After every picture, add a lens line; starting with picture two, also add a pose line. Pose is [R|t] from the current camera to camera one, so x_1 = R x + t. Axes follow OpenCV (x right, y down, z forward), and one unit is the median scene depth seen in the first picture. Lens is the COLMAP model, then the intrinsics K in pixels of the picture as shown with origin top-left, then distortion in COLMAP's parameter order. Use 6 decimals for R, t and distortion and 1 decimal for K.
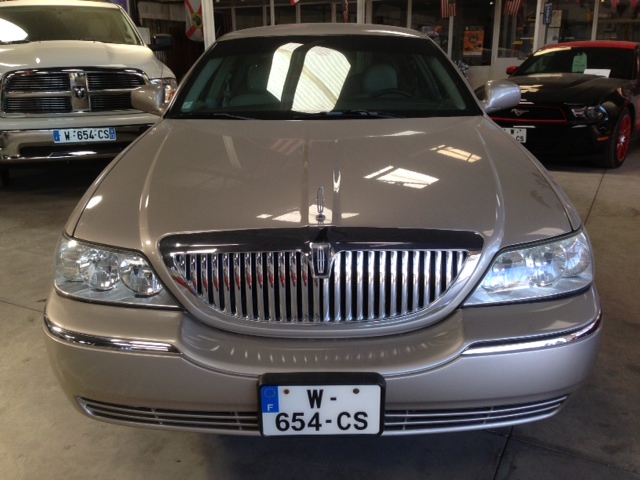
lens RADIAL K [[618.6, 0, 320.0], [0, 618.6, 240.0], [0, 0, 1]] dist [0.023453, -0.018439]
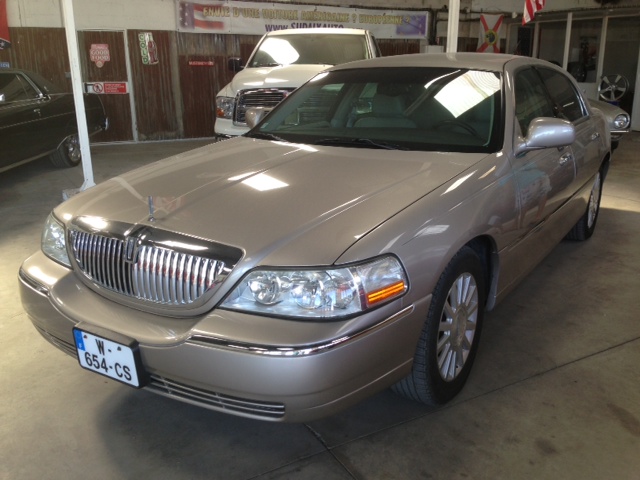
lens RADIAL K [[618.6, 0, 320.0], [0, 618.6, 240.0], [0, 0, 1]] dist [0.023453, -0.018439]
pose [[0.832811, 0.147166, -0.533637, 1.073610], [-0.154816, 0.987466, 0.030711, -0.093660], [0.531468, 0.057039, 0.845156, 0.082215]]
